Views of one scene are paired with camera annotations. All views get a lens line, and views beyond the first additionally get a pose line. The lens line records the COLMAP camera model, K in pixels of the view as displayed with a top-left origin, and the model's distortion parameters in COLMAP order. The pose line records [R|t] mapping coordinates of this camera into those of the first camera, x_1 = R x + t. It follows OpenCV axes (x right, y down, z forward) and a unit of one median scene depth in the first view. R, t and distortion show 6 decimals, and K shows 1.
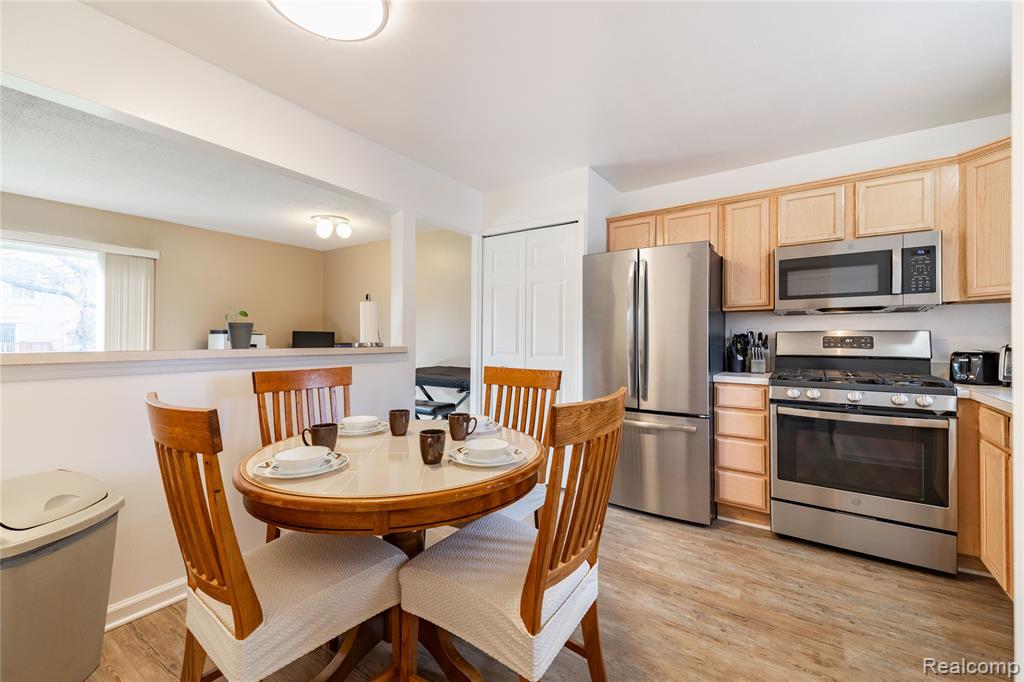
lens RADIAL K [[421.0, 0, 511.9], [0, 421.0, 337.4], [0, 0, 1]] dist [0.055595, -0.021451]
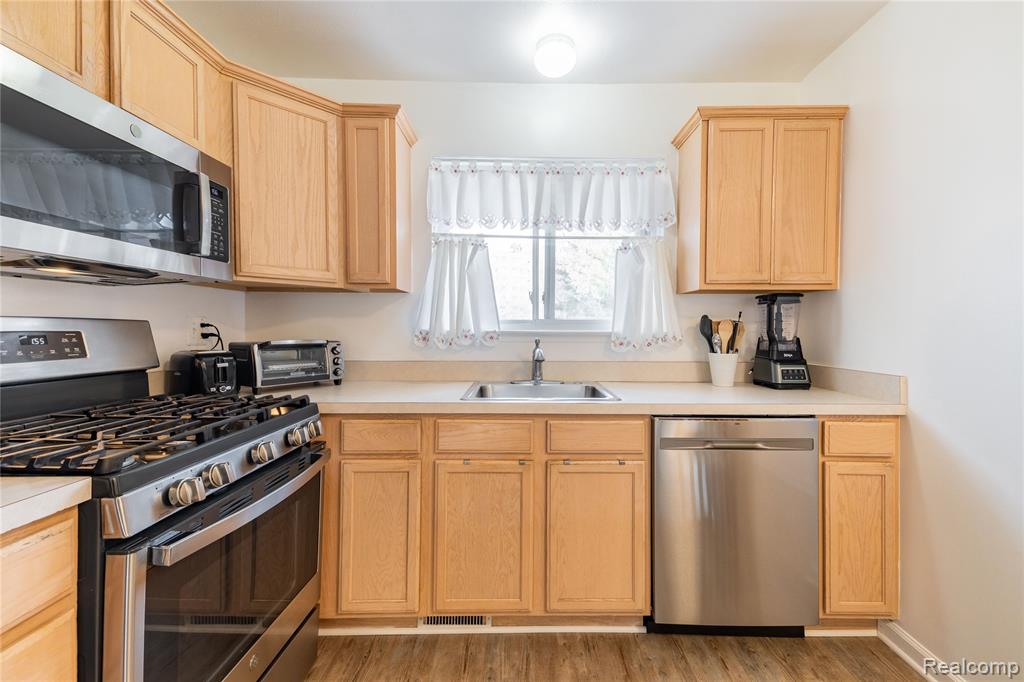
lens RADIAL K [[428.3, 0, 530.5], [0, 428.3, 332.6], [0, 0, 1]] dist [0.050114, -0.021777]
pose [[-0.574621, -0.015609, 0.818271, 0.165756], [-0.012236, 0.999870, 0.010480, -0.011136], [-0.818328, -0.003991, -0.574738, 0.864753]]
